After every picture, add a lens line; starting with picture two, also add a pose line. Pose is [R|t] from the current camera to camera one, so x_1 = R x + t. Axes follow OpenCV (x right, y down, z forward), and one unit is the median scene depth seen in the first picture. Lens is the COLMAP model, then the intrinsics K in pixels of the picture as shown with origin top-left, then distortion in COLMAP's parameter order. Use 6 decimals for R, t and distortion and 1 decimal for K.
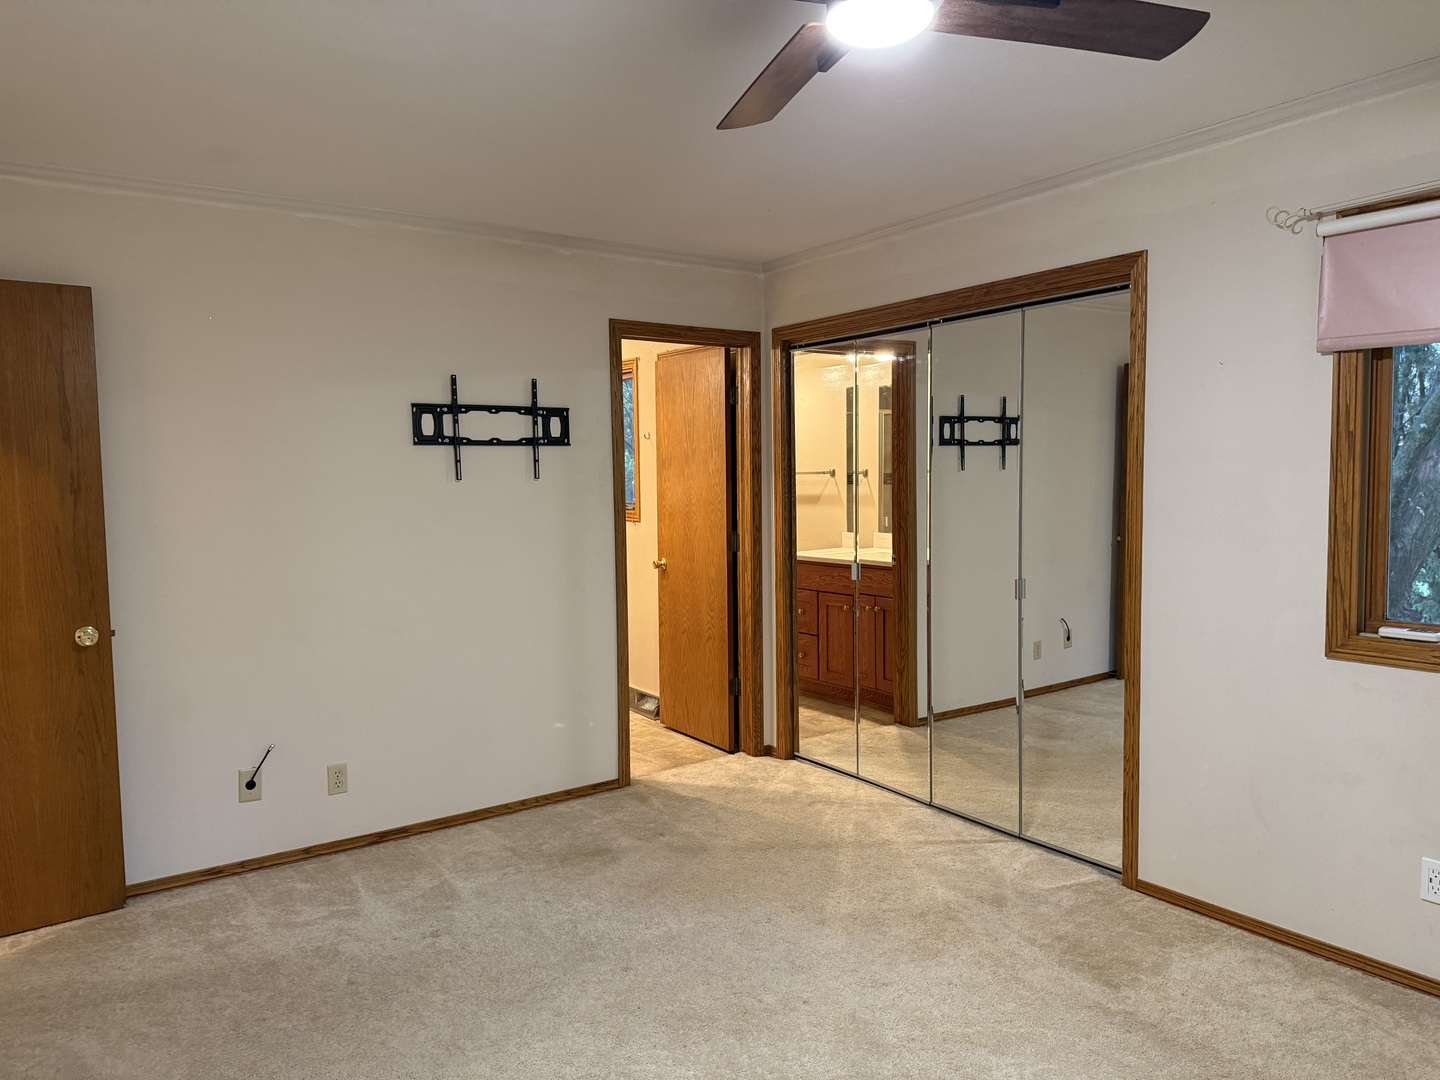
lens RADIAL K [[963.8, 0, 720.0], [0, 963.8, 540.0], [0, 0, 1]] dist [-0.003610, -0.001684]
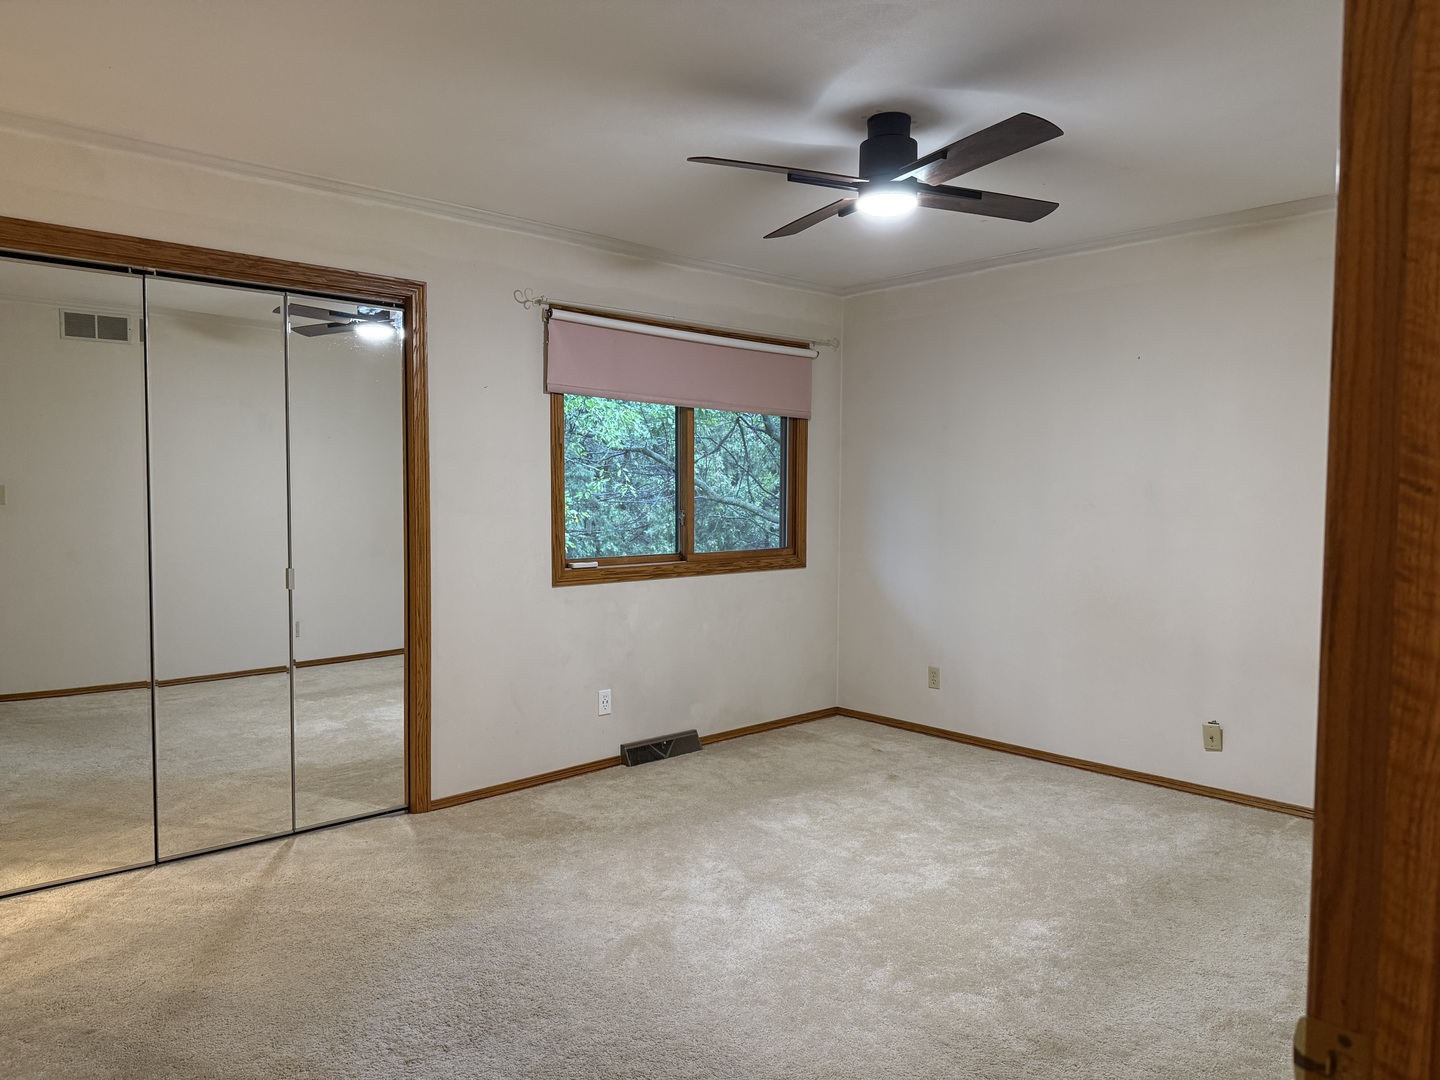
lens RADIAL K [[1027.7, 0, 720.0], [0, 1027.7, 540.0], [0, 0, 1]] dist [0.003103, -0.001353]
pose [[-0.138749, -0.044035, 0.989348, -0.816847], [0.051320, 0.997349, 0.051588, -0.021478], [-0.988997, 0.057931, -0.136121, 0.738305]]
